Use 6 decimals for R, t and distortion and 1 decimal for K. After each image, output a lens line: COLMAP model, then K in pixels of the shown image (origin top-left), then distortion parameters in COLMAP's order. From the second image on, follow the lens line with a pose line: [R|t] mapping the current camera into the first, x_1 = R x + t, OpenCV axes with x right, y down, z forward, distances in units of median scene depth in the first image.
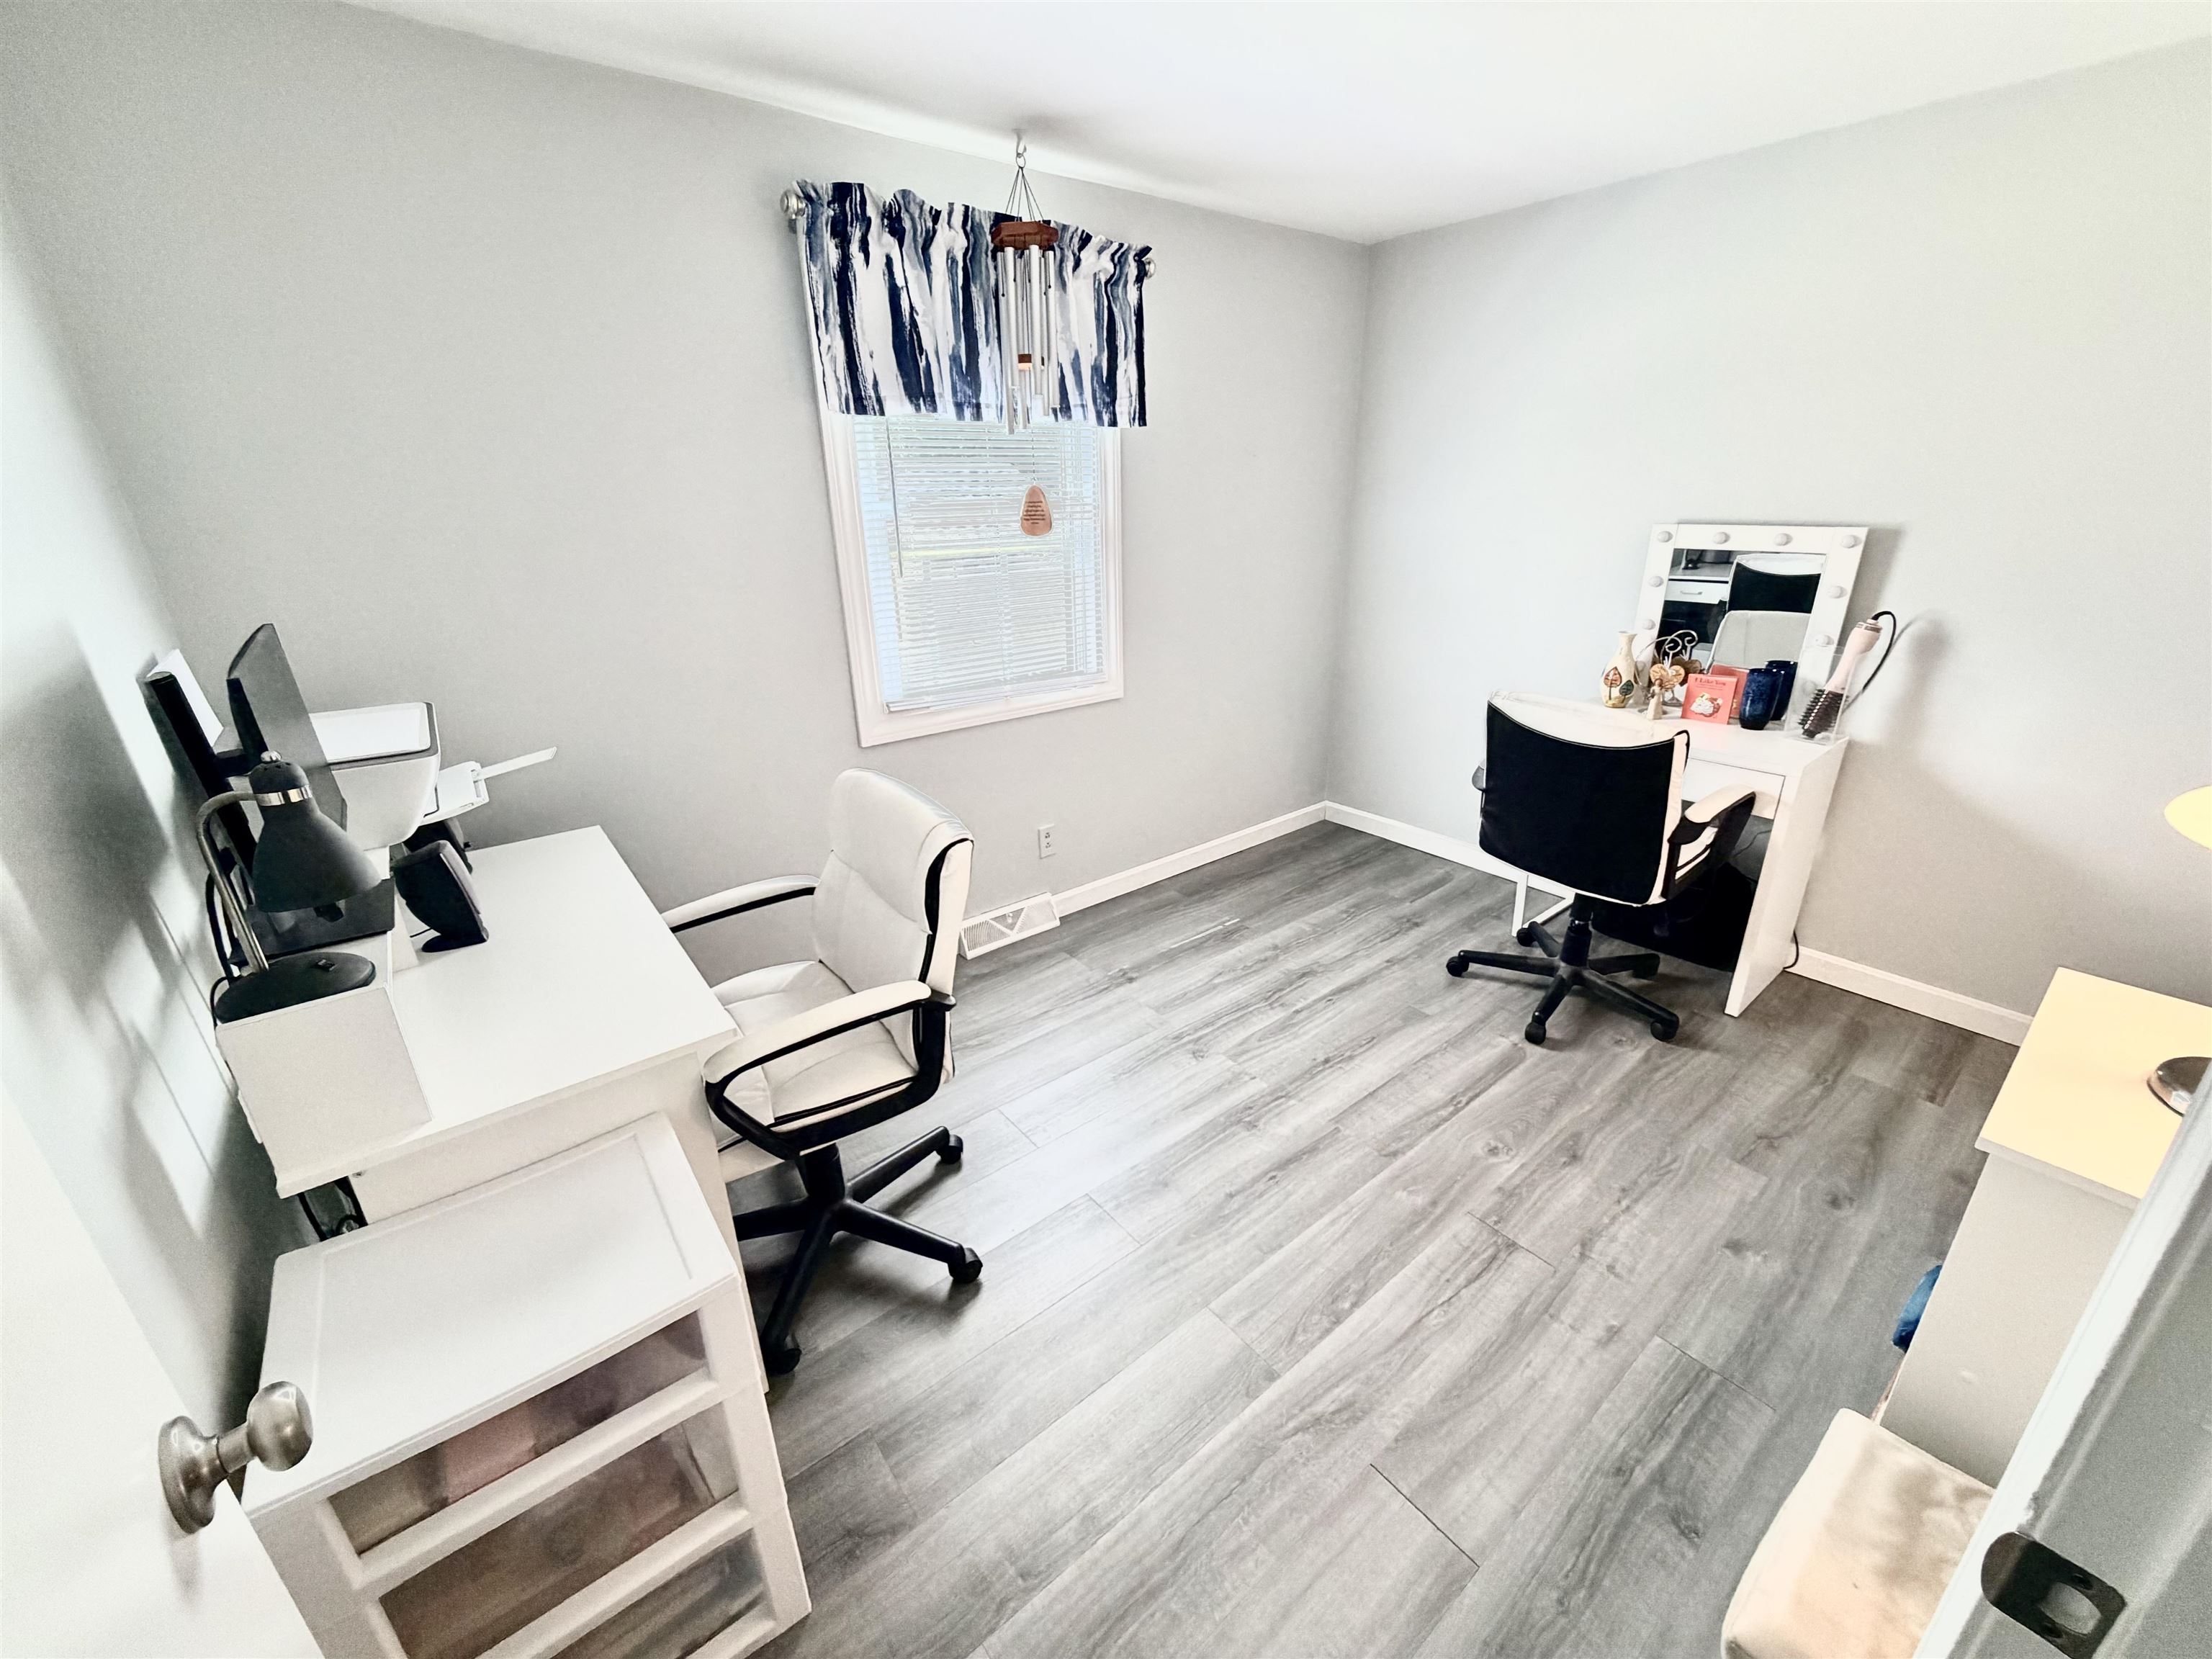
lens RADIAL K [[884.2, 0, 1107.3], [0, 884.2, 821.5], [0, 0, 1]] dist [0.000856, -0.000502]
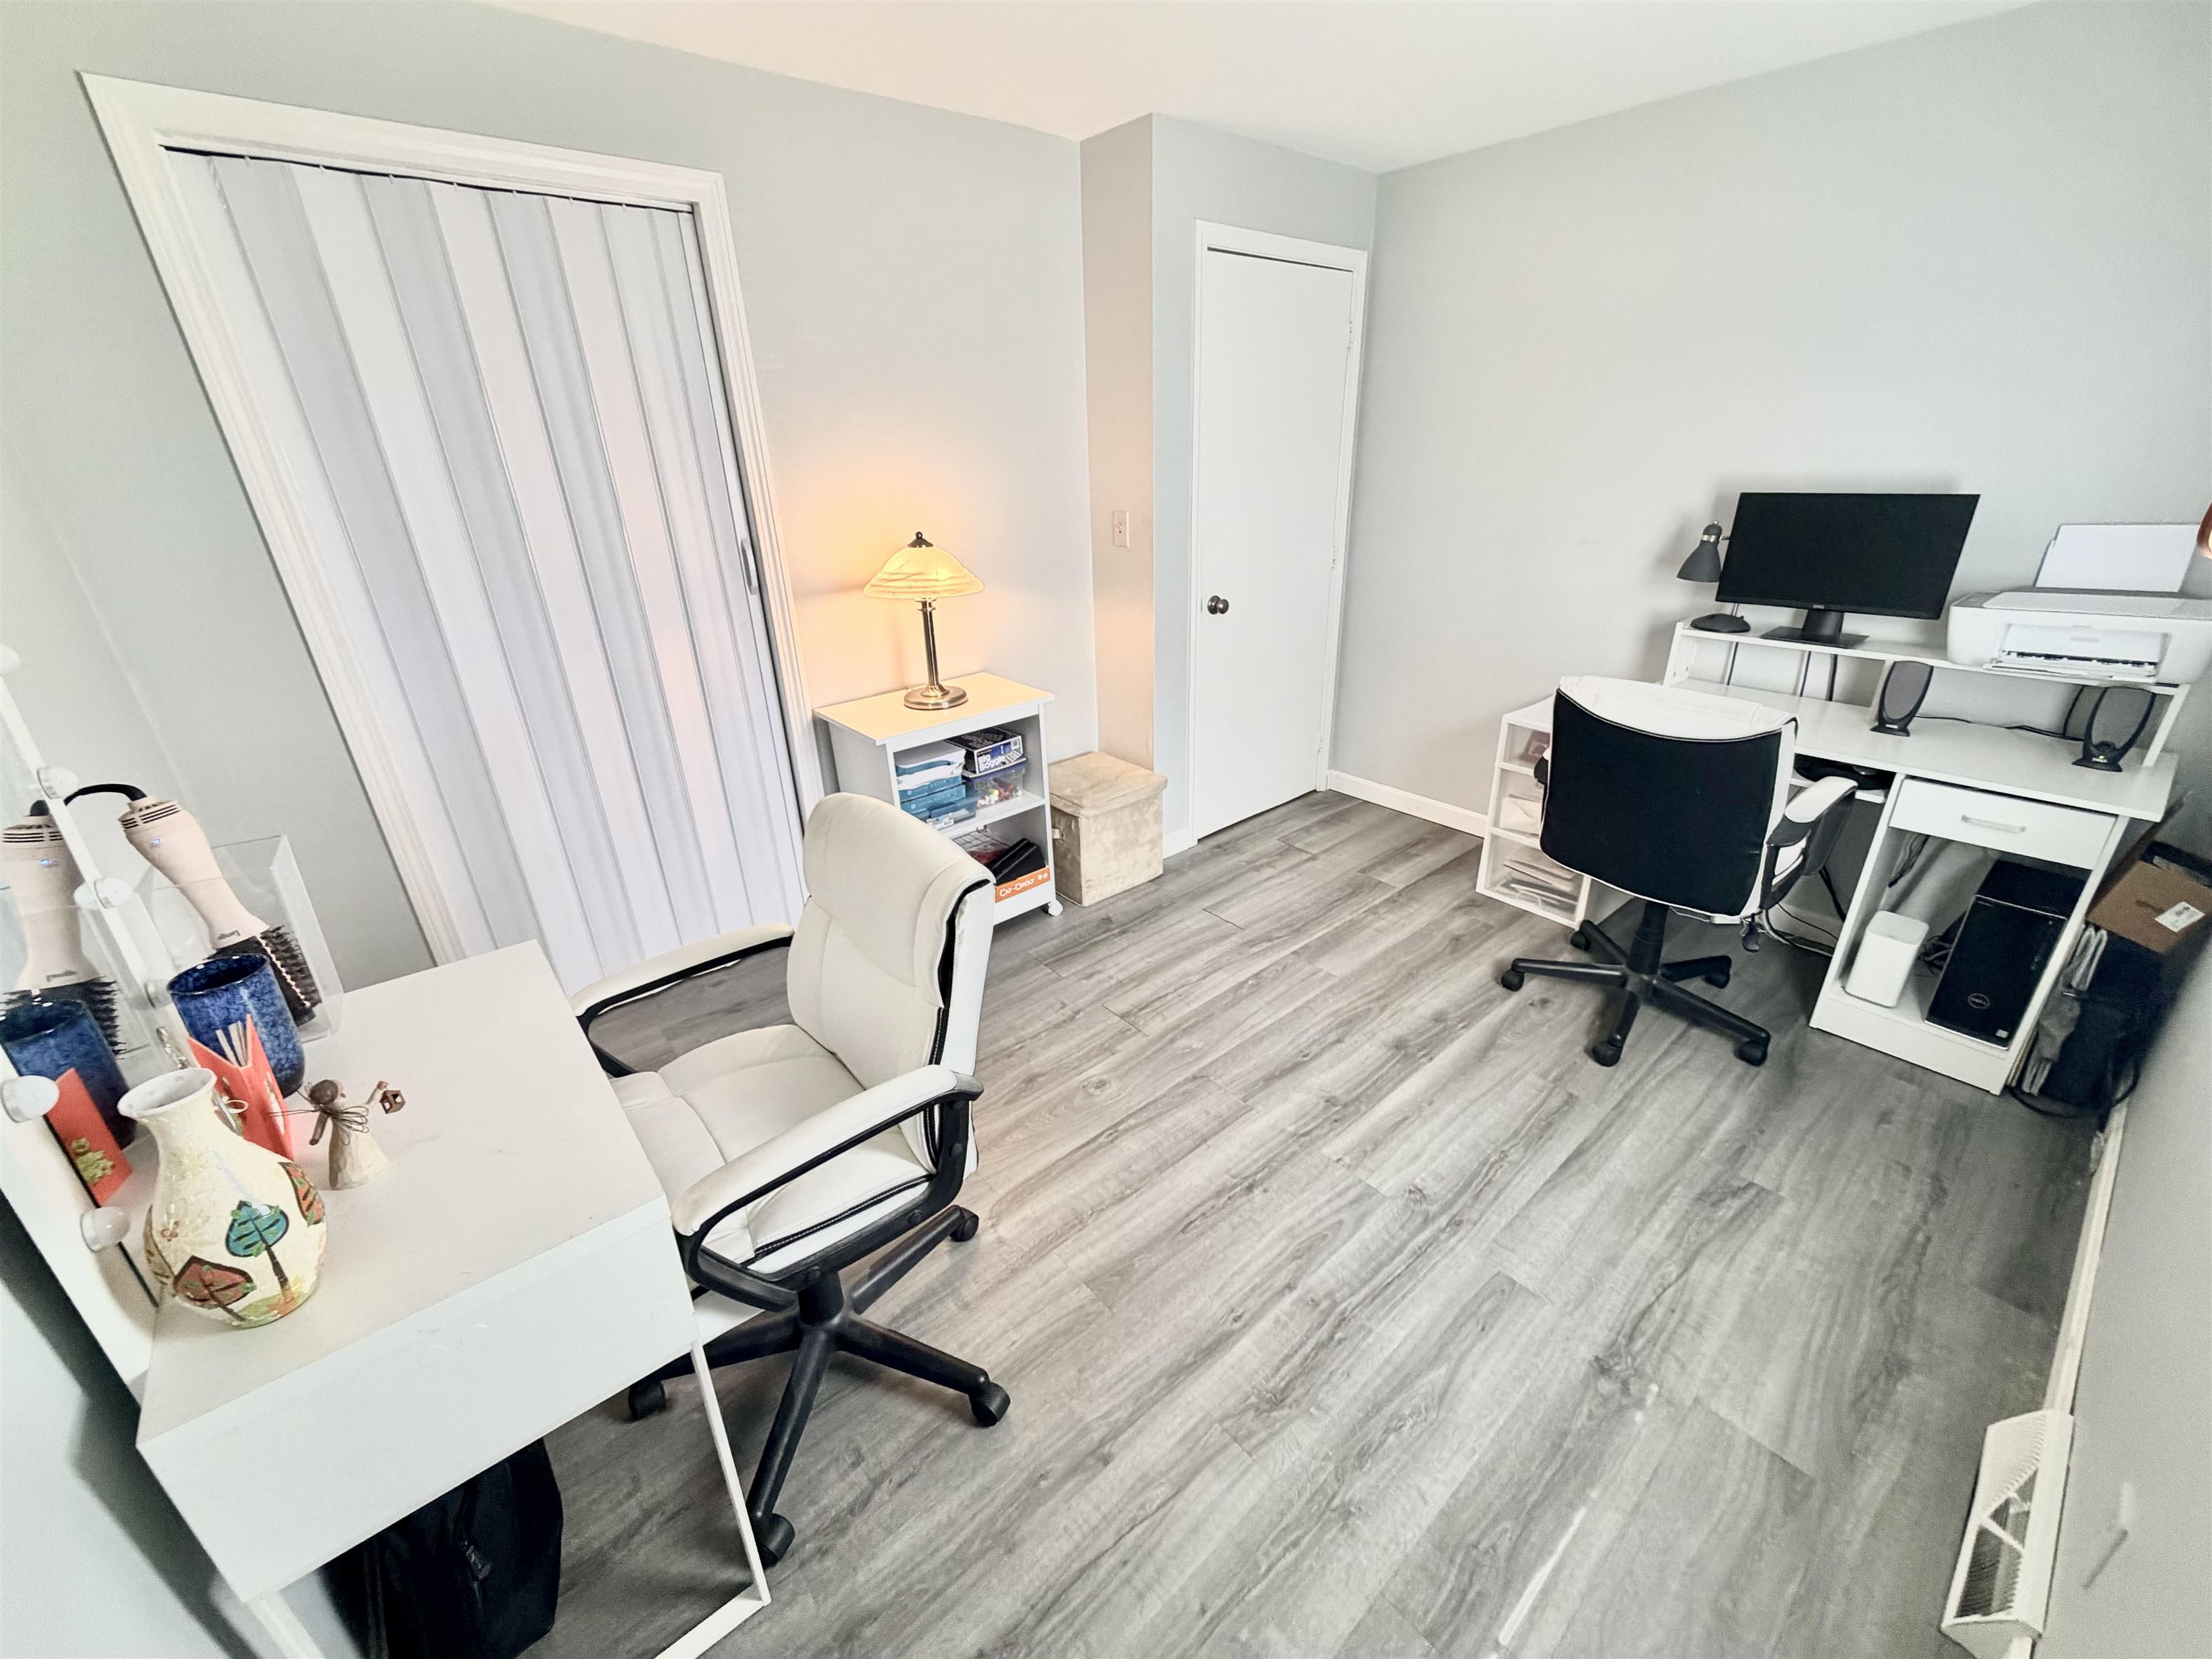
lens RADIAL K [[884.2, 0, 1106.7], [0, 884.2, 826.6], [0, 0, 1]] dist [0.000856, -0.000502]
pose [[-0.998632, 0.050028, -0.015232, 0.396441], [0.024806, 0.709585, 0.704183, -0.548592], [0.046037, 0.702841, -0.709855, 1.417215]]
